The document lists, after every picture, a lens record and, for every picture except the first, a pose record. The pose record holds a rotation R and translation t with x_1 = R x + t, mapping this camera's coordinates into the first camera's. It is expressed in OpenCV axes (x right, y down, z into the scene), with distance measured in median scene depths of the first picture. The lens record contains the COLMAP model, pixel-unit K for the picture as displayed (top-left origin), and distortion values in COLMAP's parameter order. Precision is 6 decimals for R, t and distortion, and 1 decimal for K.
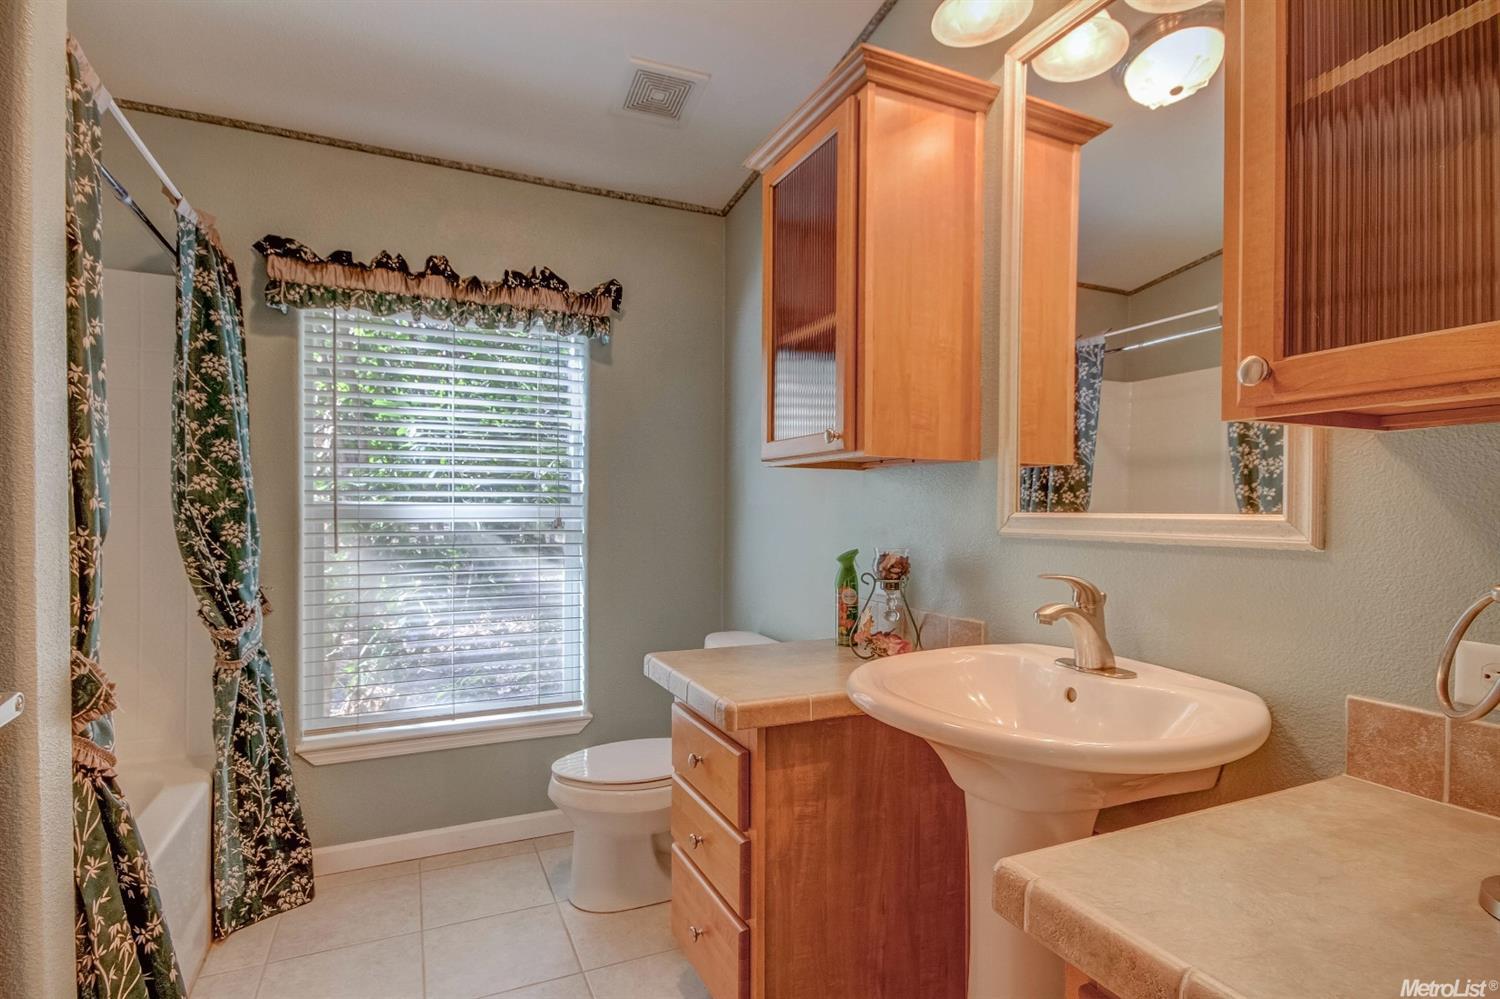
lens RADIAL K [[782.5, 0, 749.1], [0, 782.5, 500.6], [0, 0, 1]] dist [-0.000948, -0.000063]
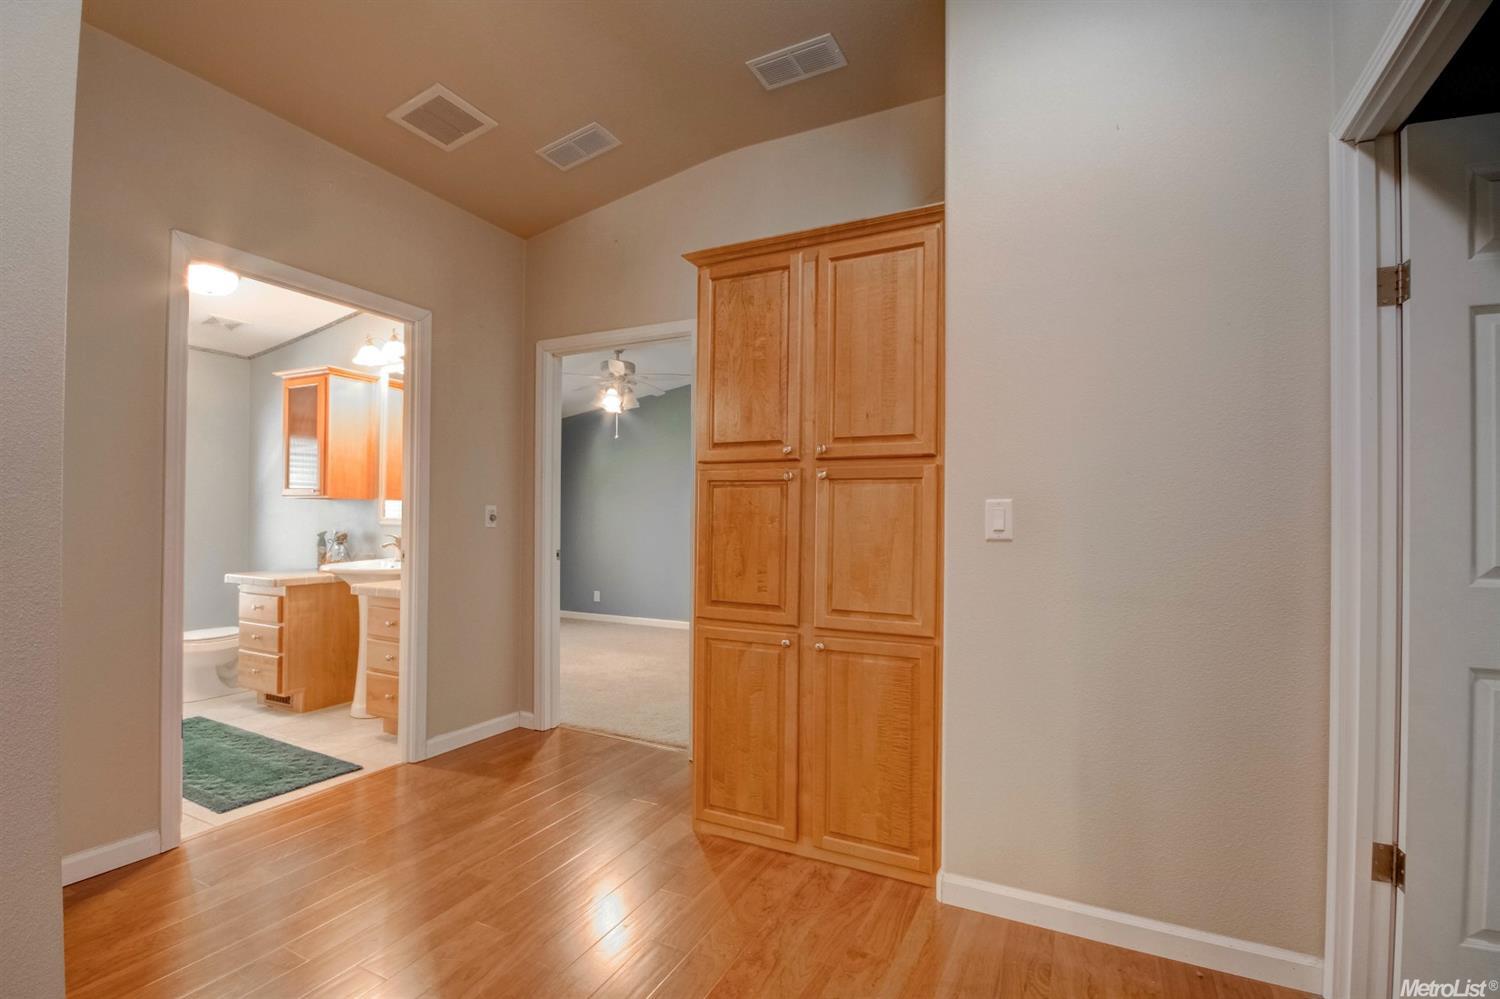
lens RADIAL K [[696.8, 0, 725.3], [0, 696.8, 514.3], [0, 0, 1]] dist [-0.000755, -0.003506]
pose [[0.802894, 0.005264, 0.596099, -0.204161], [-0.007083, 0.999975, 0.000709, -0.003206], [-0.596080, -0.004791, 0.802911, -1.914695]]
